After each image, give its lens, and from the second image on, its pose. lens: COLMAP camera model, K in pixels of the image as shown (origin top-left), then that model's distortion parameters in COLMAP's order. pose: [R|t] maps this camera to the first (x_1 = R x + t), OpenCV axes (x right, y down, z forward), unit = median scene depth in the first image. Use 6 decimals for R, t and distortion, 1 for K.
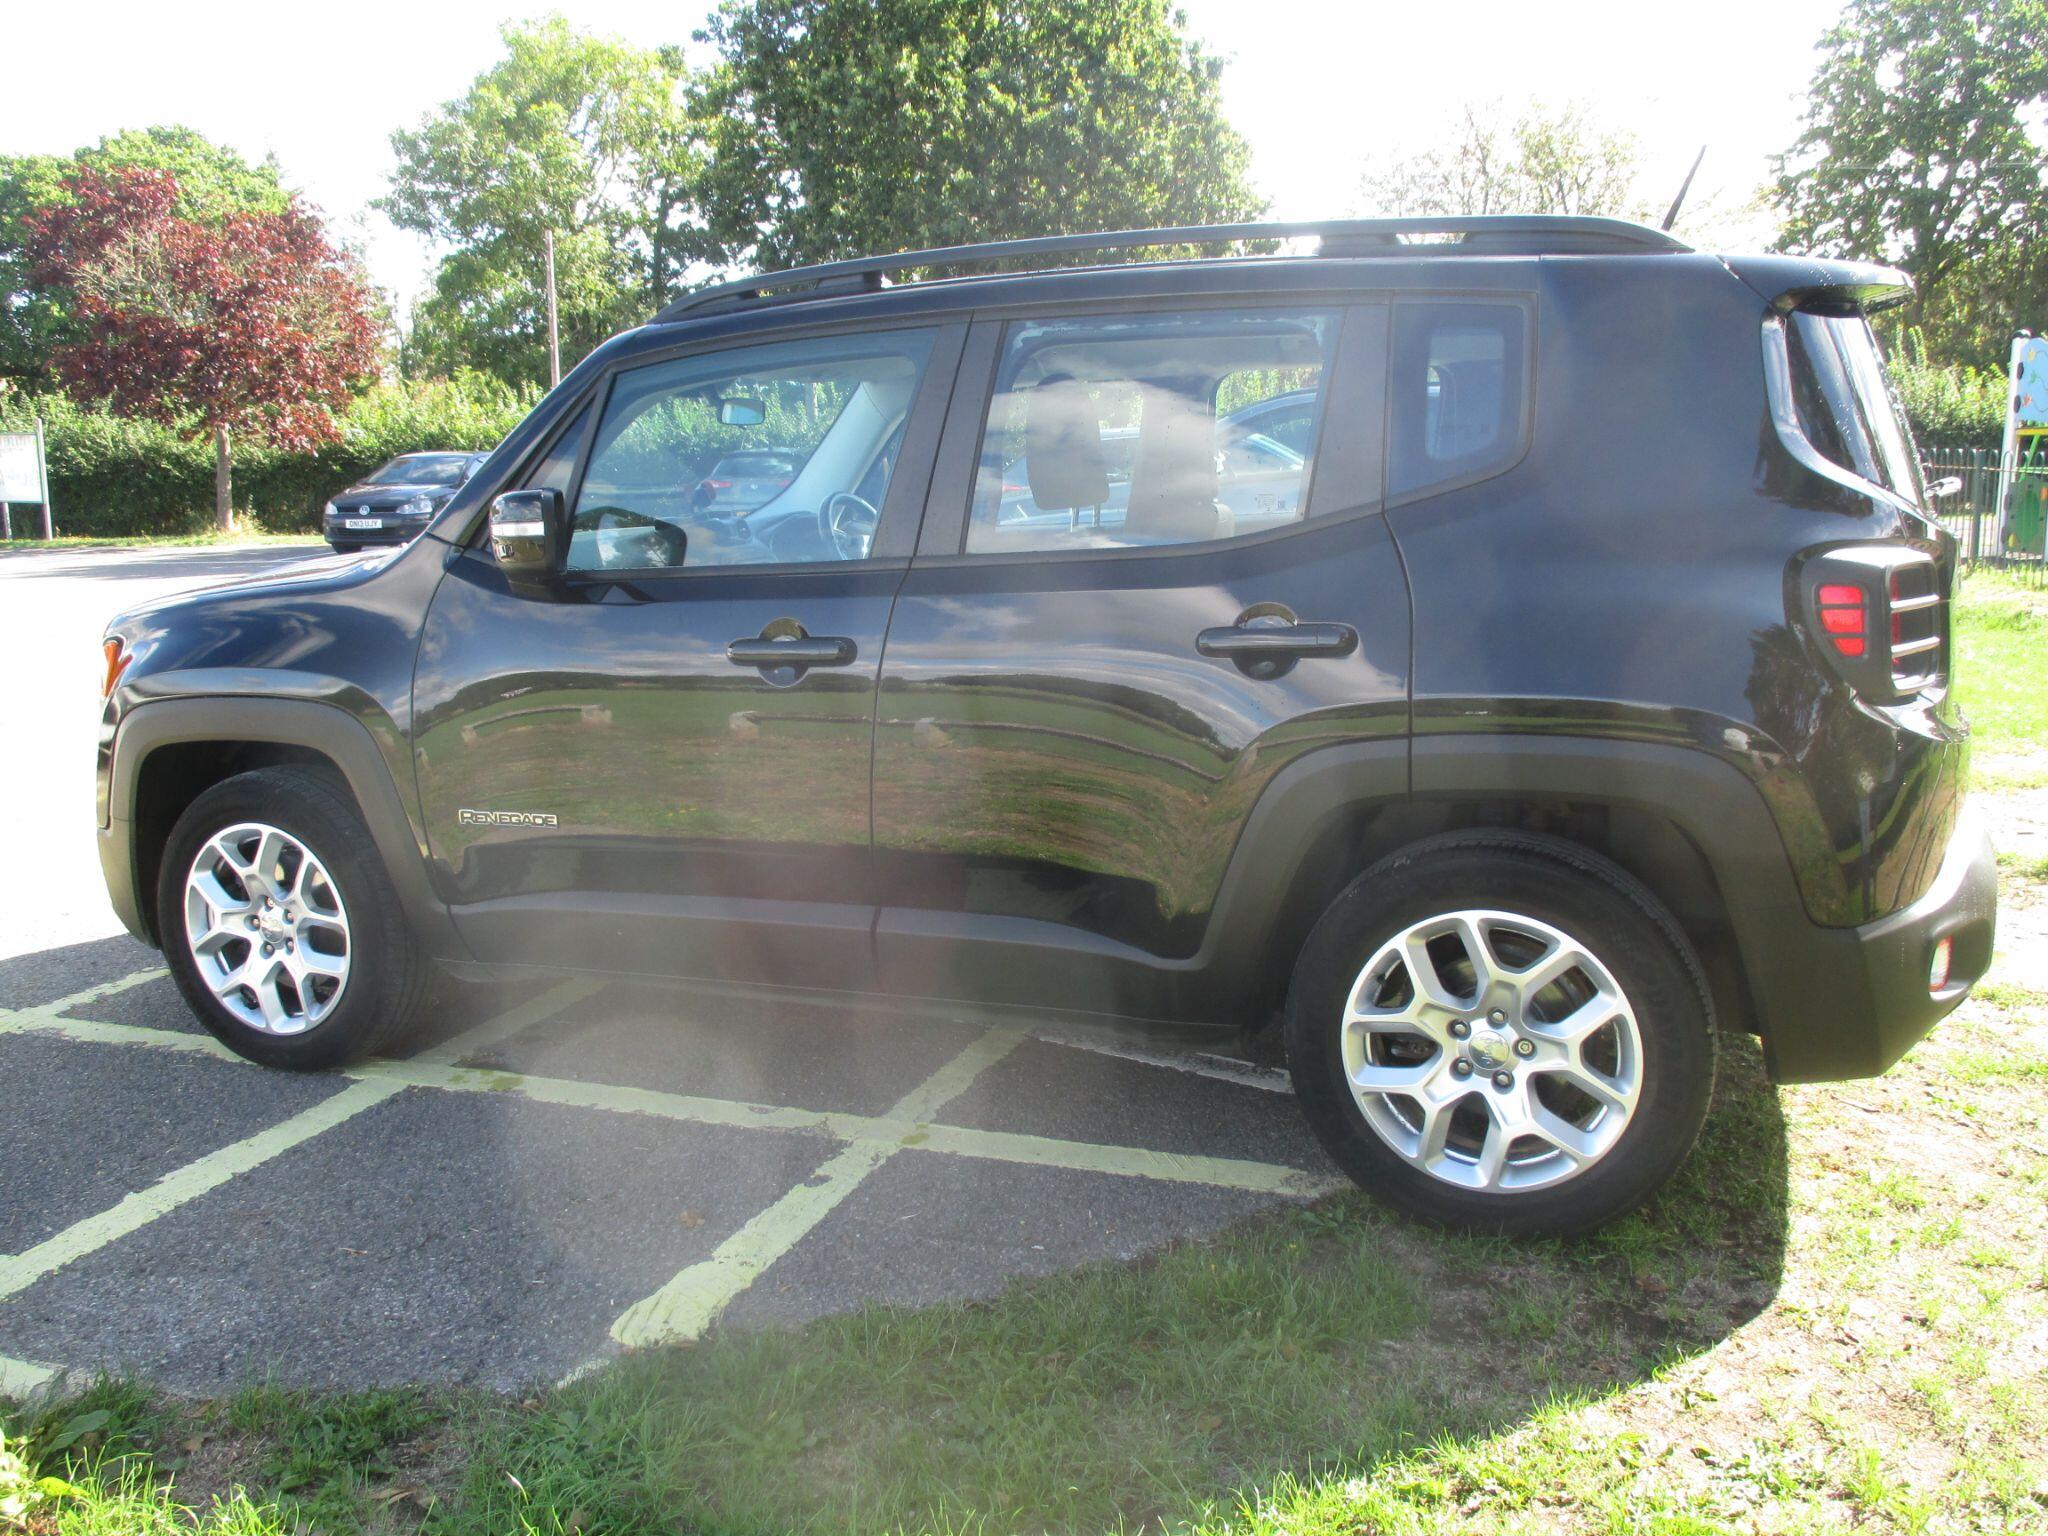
lens RADIAL K [[1689.9, 0, 1035.8], [0, 1689.9, 891.0], [0, 0, 1]] dist [-0.020924, -0.004197]
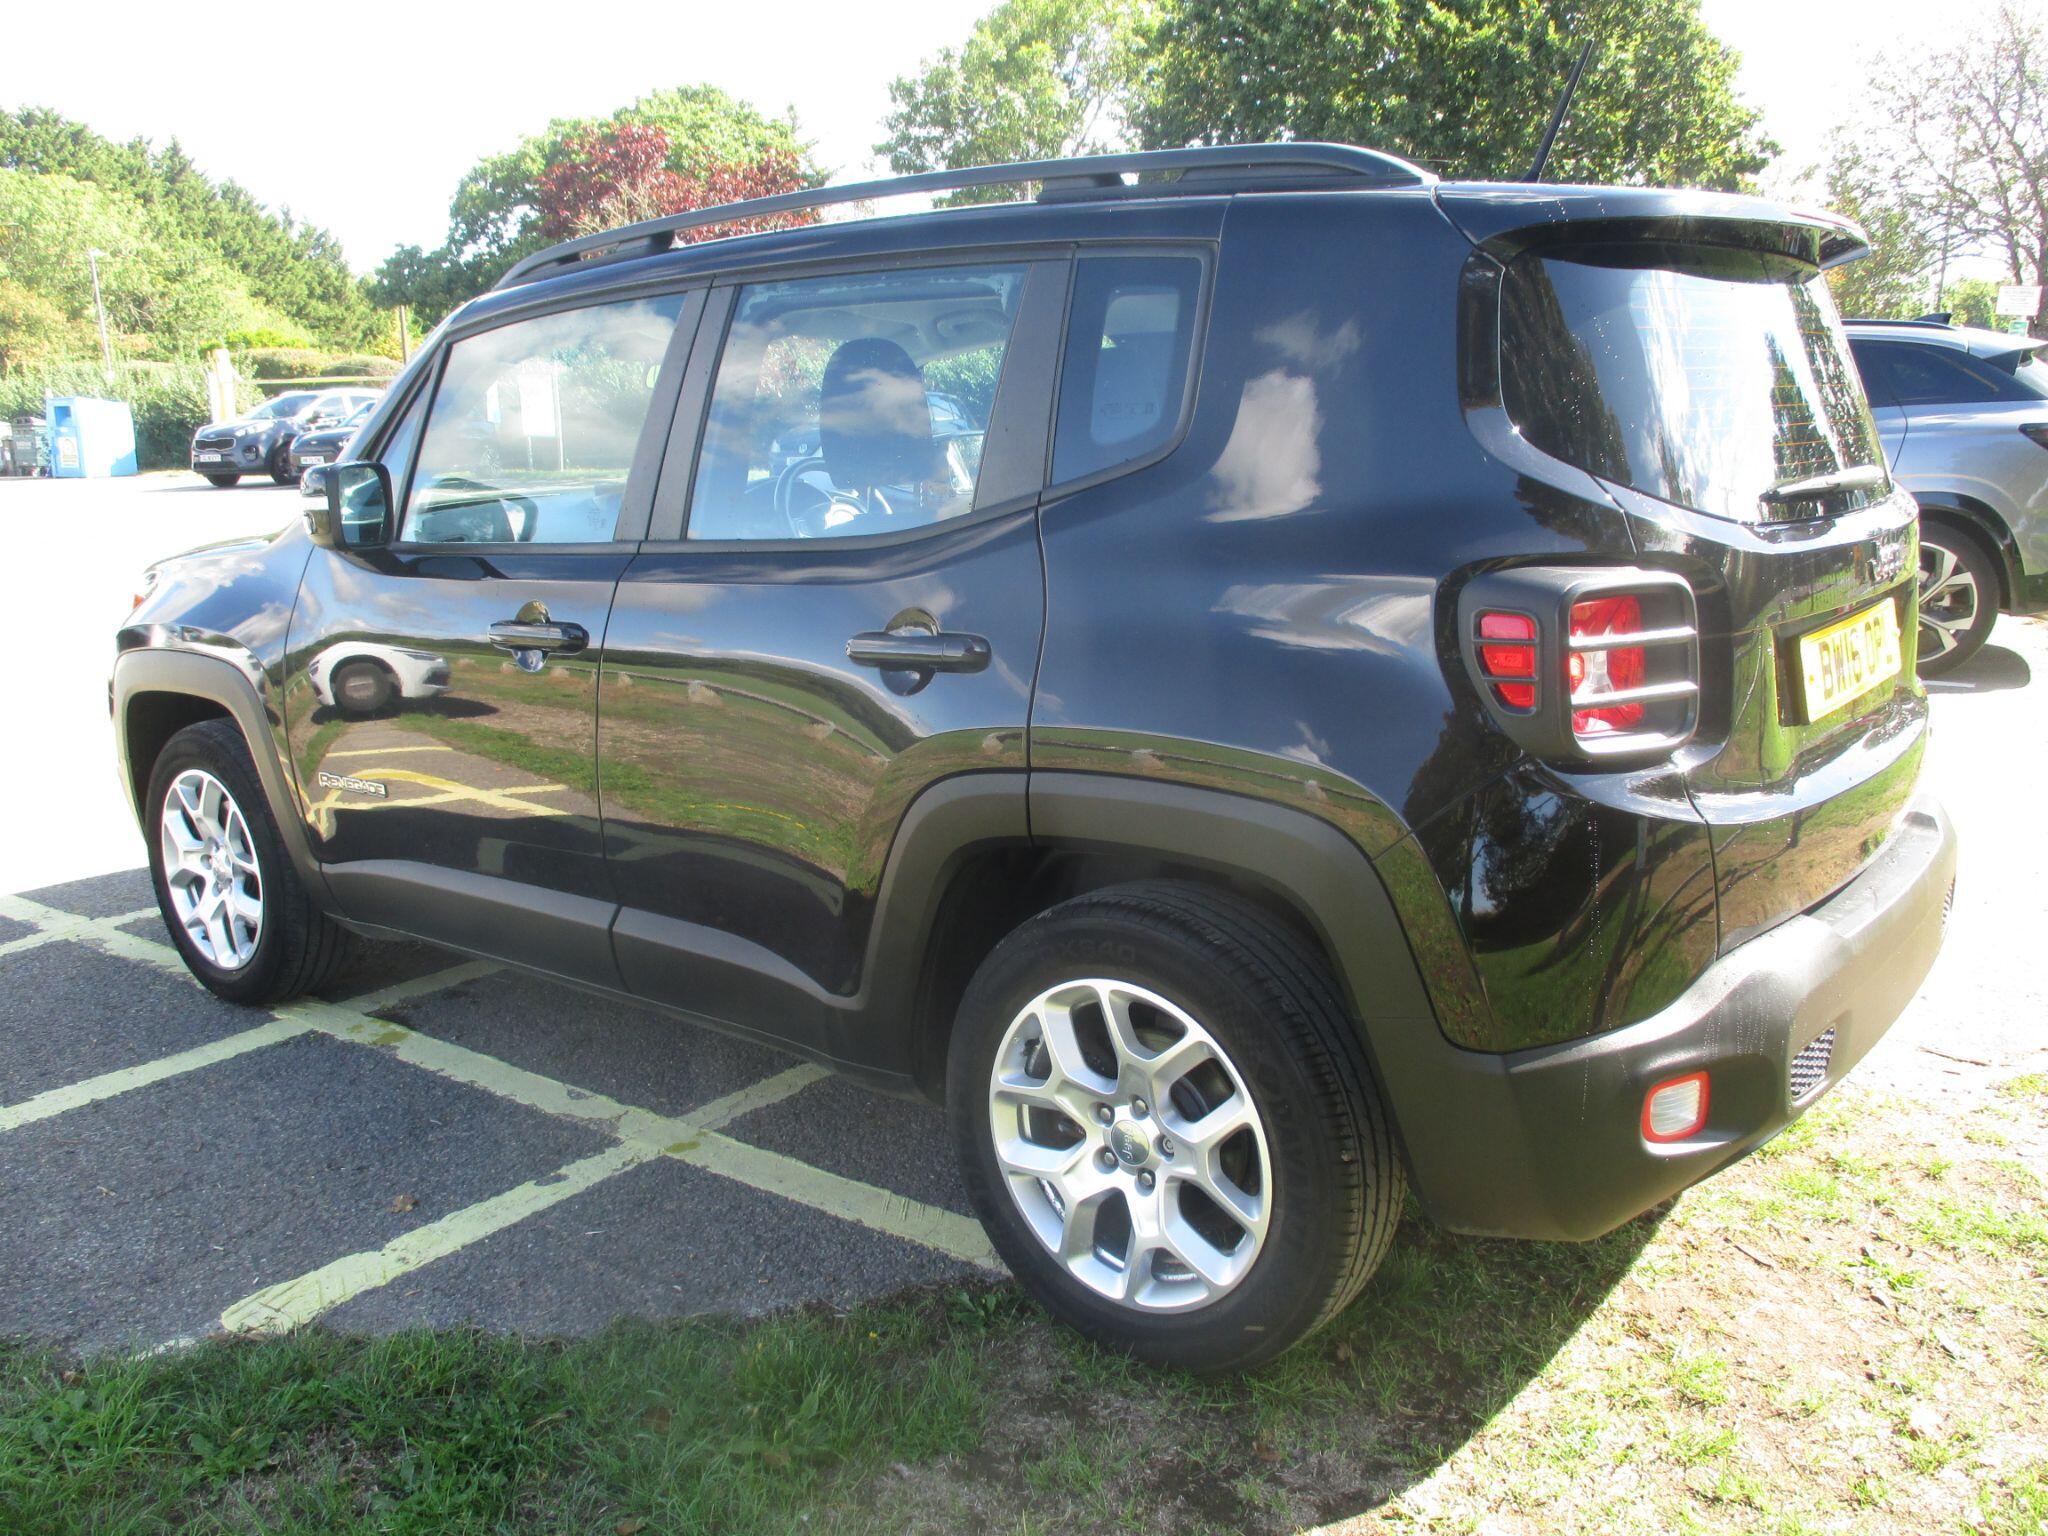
lens RADIAL K [[1698.2, 0, 1031.6], [0, 1698.2, 875.4], [0, 0, 1]] dist [-0.027075, -0.002782]
pose [[0.955757, 0.080753, -0.282857, 0.063368], [-0.073301, 0.996629, 0.036850, -0.009503], [0.284879, -0.014486, 0.958454, 0.023433]]
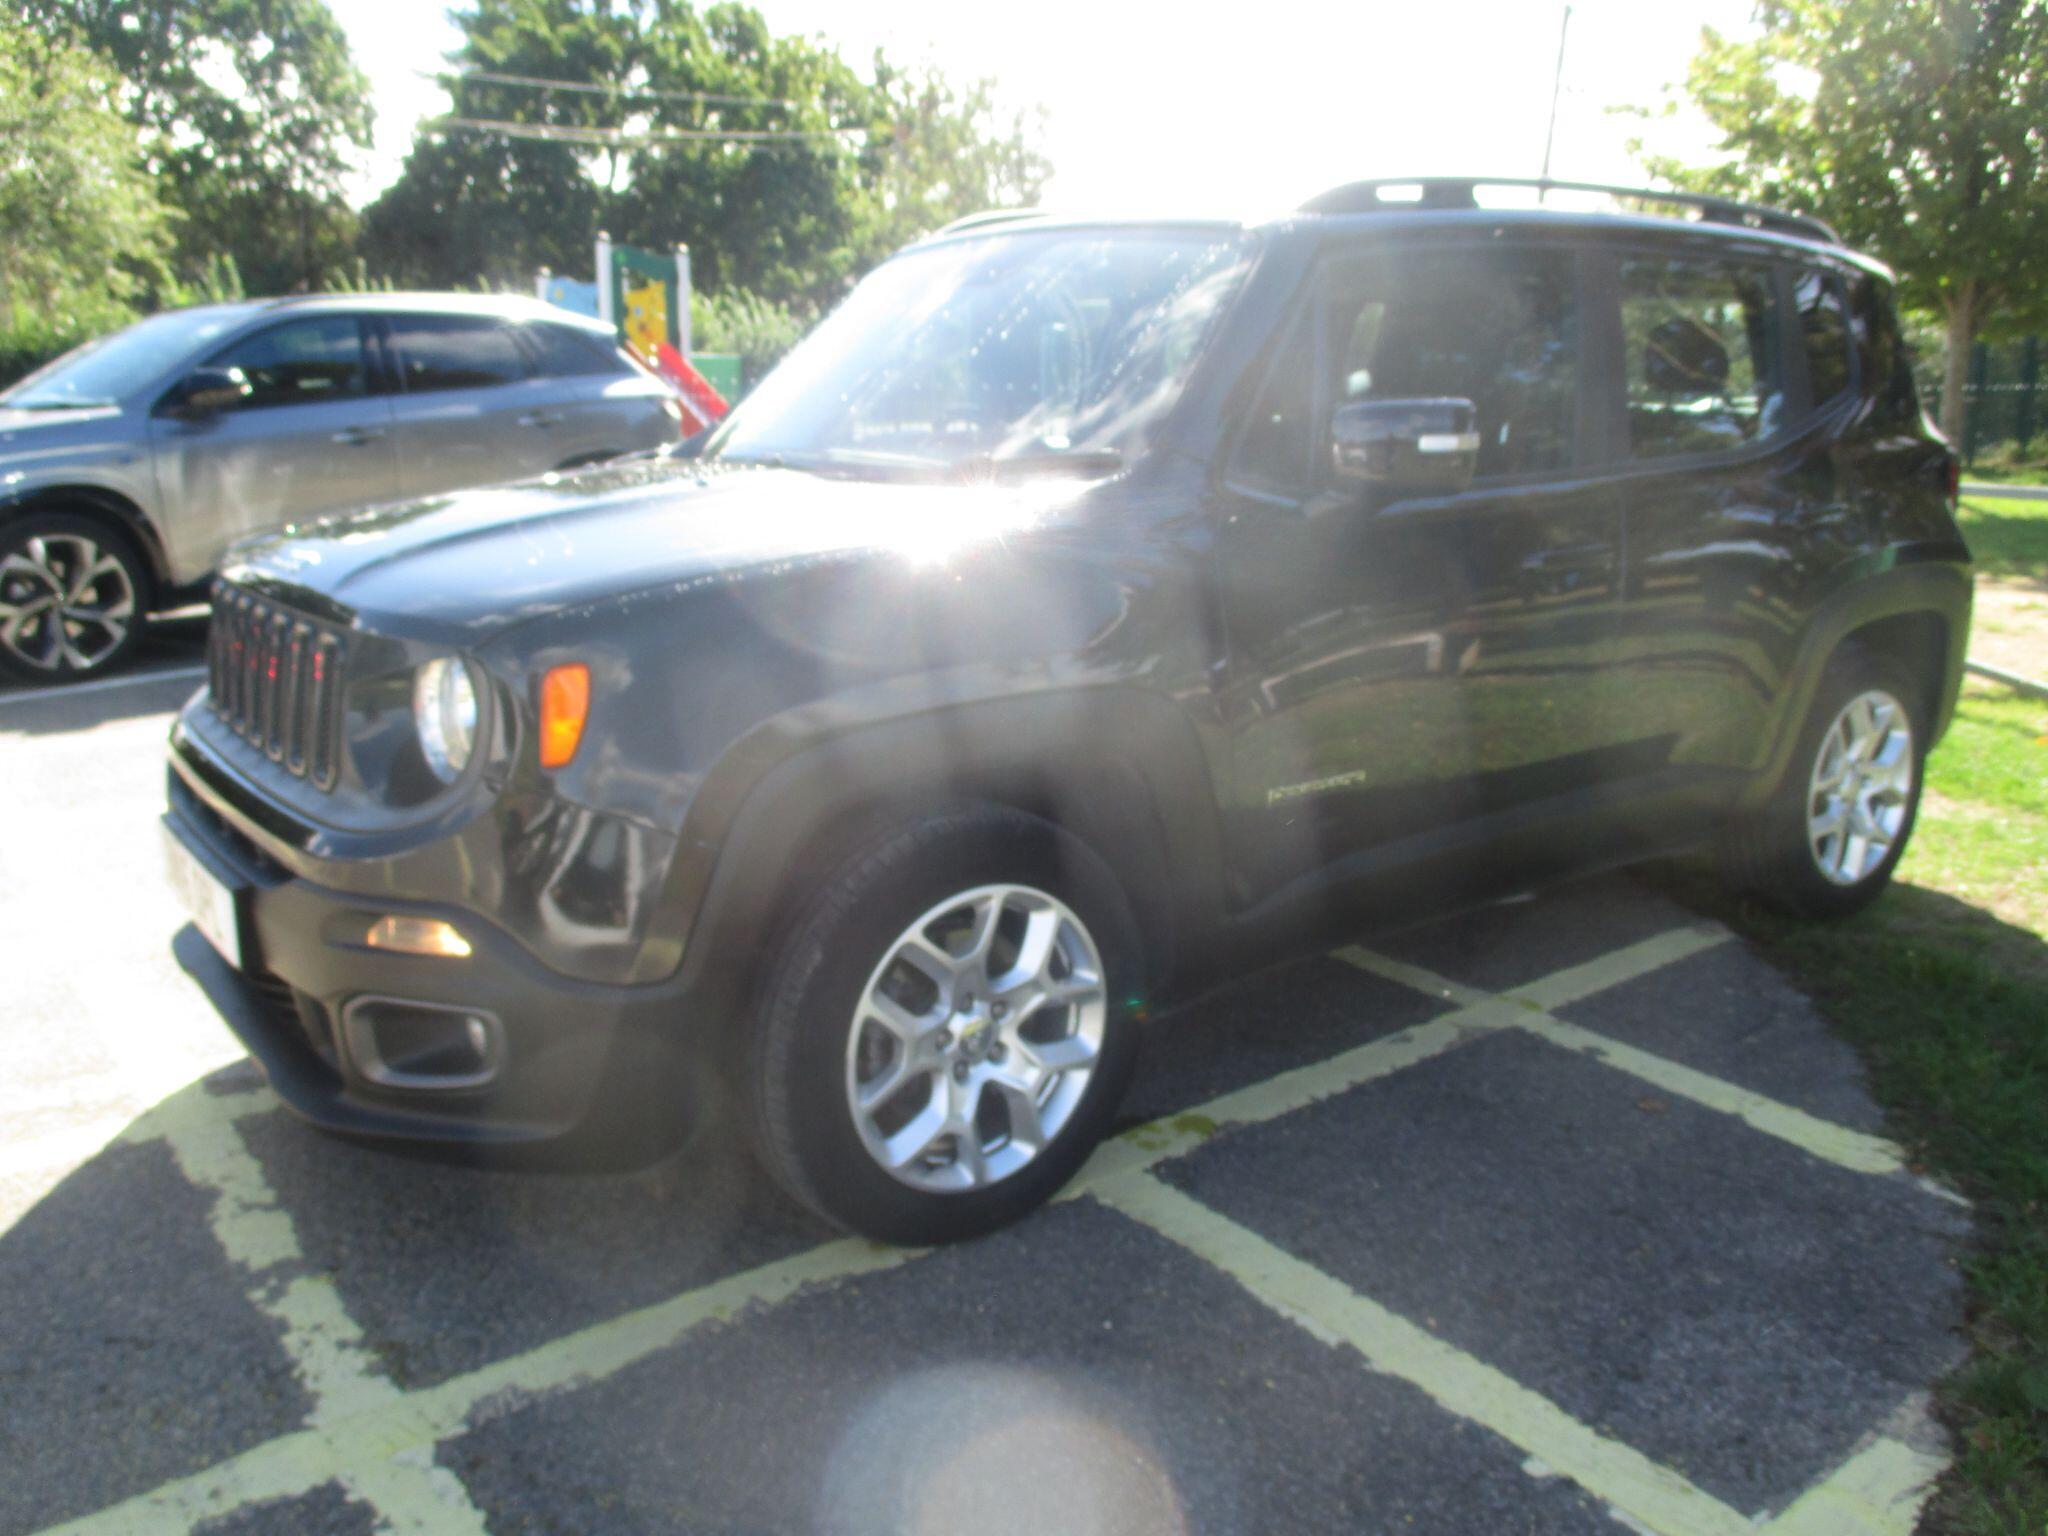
lens RADIAL K [[1693.4, 0, 1024.2], [0, 1693.4, 876.3], [0, 0, 1]] dist [-0.027097, -0.002559]
pose [[0.524334, -0.225571, 0.821092, -0.186588], [0.201130, 0.969797, 0.137986, -0.024912], [-0.827418, 0.092796, 0.553867, 0.111316]]
